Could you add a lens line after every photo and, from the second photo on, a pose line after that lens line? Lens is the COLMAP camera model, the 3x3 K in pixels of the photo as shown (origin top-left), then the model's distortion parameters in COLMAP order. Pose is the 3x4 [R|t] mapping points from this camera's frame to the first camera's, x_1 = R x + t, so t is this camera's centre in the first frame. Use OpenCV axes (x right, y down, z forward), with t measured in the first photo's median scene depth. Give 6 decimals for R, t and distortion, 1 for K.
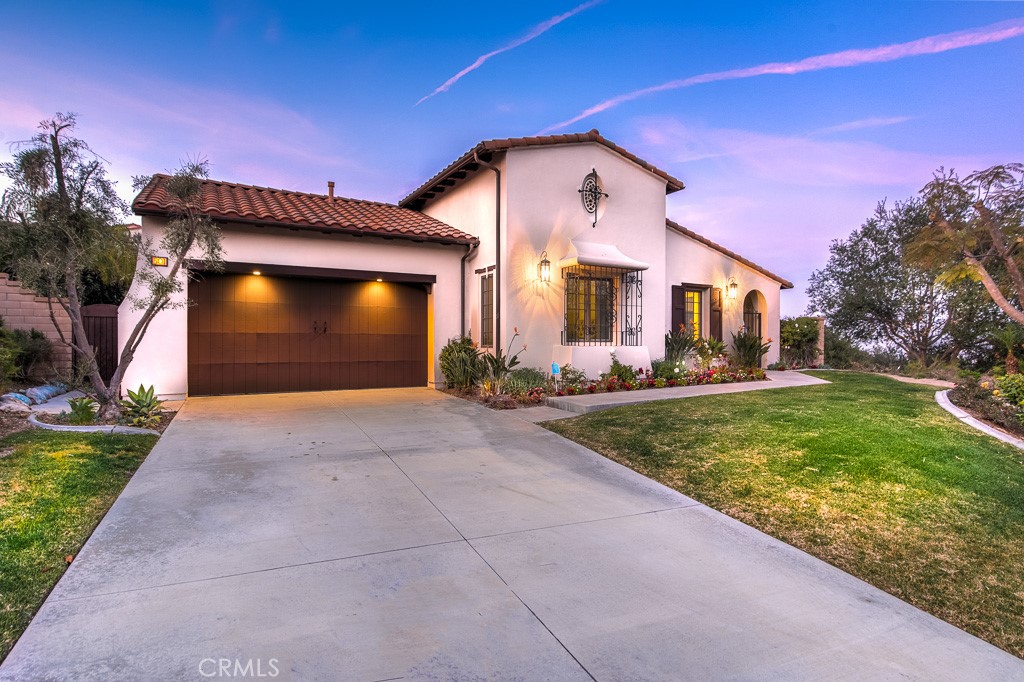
lens RADIAL K [[512.9, 0, 512.7], [0, 512.9, 339.4], [0, 0, 1]] dist [-0.004951, -0.000296]
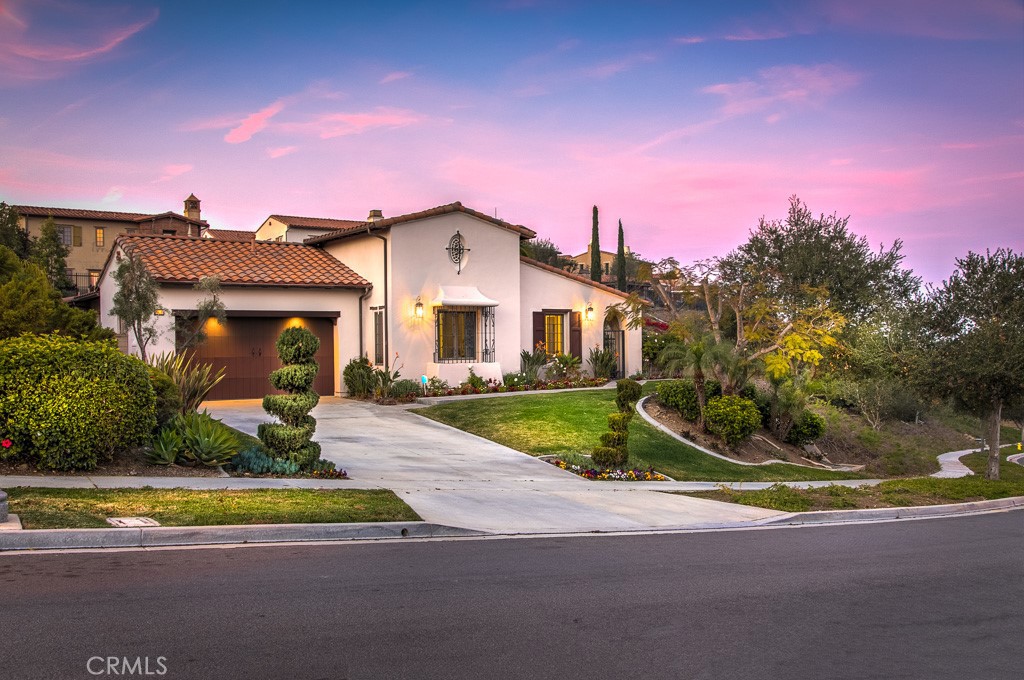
lens RADIAL K [[922.4, 0, 518.5], [0, 922.4, 342.7], [0, 0, 1]] dist [0.040428, -0.020951]
pose [[0.996938, -0.011052, 0.077417, 0.129812], [0.010900, 0.999938, 0.002387, -0.046124], [-0.077438, -0.001535, 0.996996, -1.474993]]
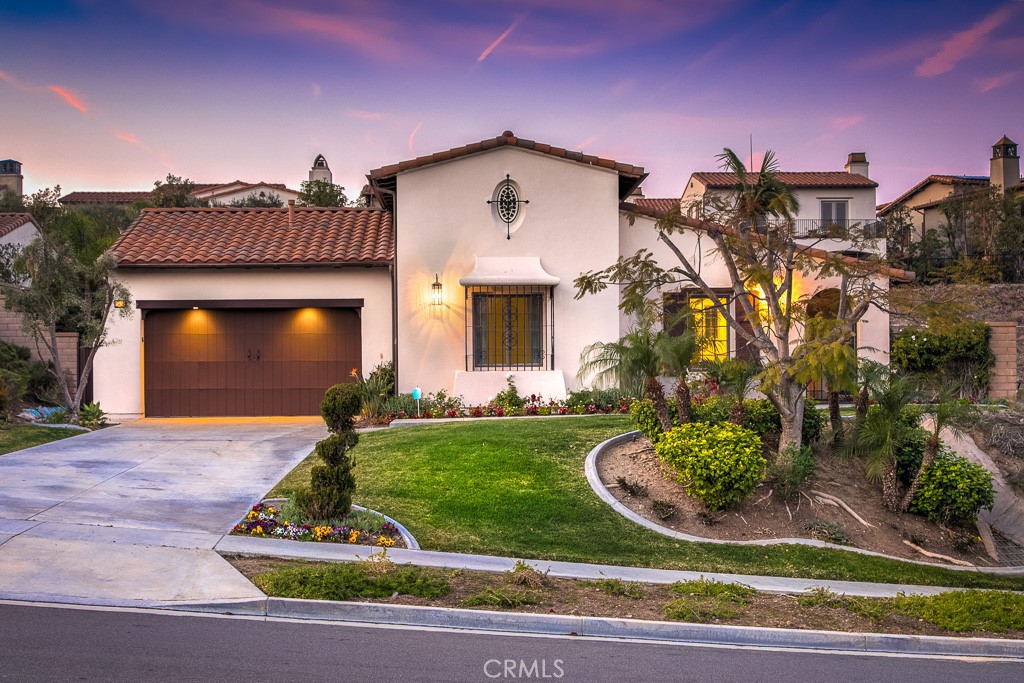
lens RADIAL K [[1355.0, 0, 515.5], [0, 1355.0, 339.7], [0, 0, 1]] dist [0.050021, 0.000000]
pose [[0.883478, -0.019403, -0.468072, 1.327802], [0.011198, 0.999731, -0.020306, 0.006453], [0.468340, 0.012699, 0.883457, -1.139412]]
